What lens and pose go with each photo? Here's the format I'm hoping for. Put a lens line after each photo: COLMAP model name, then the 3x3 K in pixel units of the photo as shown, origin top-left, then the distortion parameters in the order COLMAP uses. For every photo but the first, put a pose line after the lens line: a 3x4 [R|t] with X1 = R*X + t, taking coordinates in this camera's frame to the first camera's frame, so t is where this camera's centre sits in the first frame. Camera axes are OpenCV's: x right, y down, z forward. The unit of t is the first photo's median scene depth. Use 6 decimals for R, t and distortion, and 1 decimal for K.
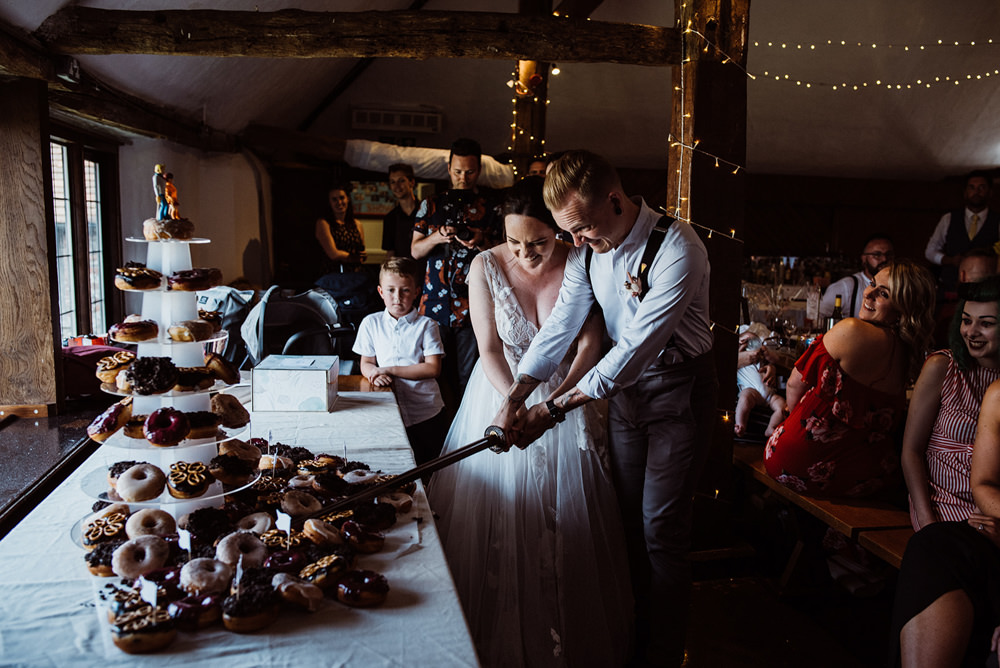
lens RADIAL K [[840.1, 0, 500.0], [0, 840.1, 334.0], [0, 0, 1]] dist [-0.018699, 0.007772]
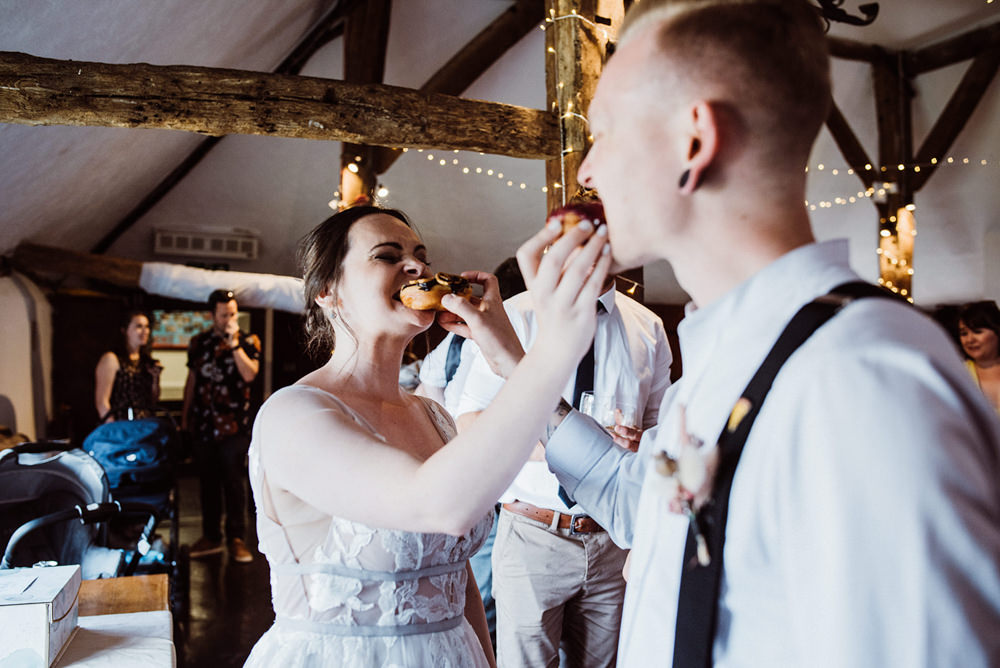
lens RADIAL K [[840.1, 0, 500.0], [0, 840.1, 334.0], [0, 0, 1]] dist [-0.018699, 0.007772]
pose [[0.978036, -0.010533, 0.208172, -0.006091], [0.042040, 0.988166, -0.147514, -0.043741], [-0.204154, 0.153026, 0.966904, 0.284128]]
